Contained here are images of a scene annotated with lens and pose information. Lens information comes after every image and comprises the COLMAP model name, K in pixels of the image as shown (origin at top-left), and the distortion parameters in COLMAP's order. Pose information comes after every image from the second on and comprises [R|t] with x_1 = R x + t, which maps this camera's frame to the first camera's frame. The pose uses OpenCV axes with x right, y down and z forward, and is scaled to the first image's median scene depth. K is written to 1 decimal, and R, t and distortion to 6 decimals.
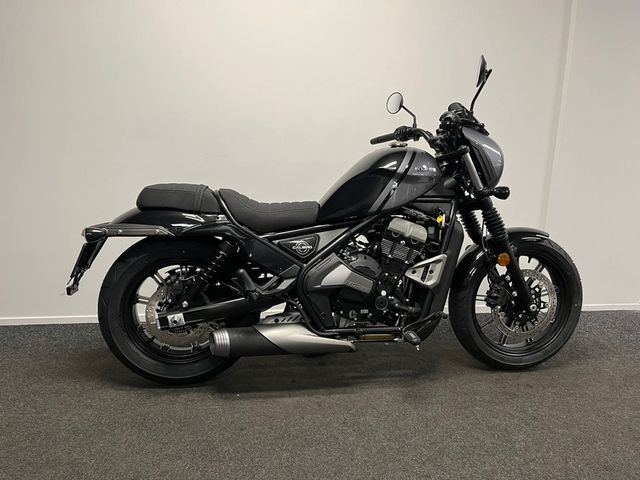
lens RADIAL K [[481.2, 0, 318.5], [0, 481.2, 242.0], [0, 0, 1]] dist [0.070286, -0.098854]
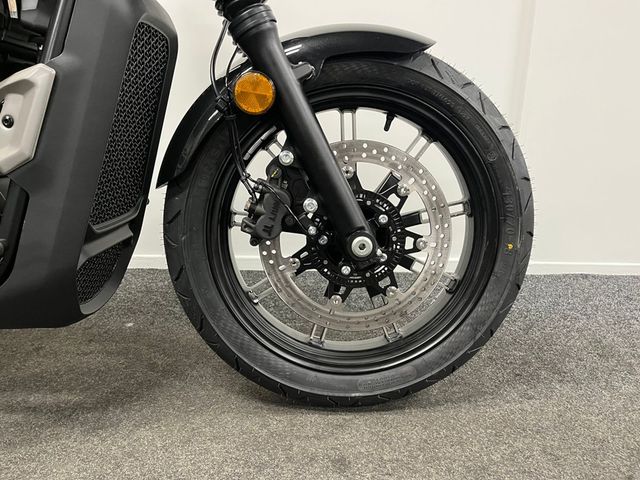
lens RADIAL K [[500.3, 0, 319.8], [0, 500.3, 247.8], [0, 0, 1]] dist [0.035353, -0.003178]
pose [[0.994669, 0.006455, -0.102913, 0.483562], [-0.000848, 0.998517, 0.054425, 0.129516], [0.103112, -0.054048, 0.993200, 0.692353]]
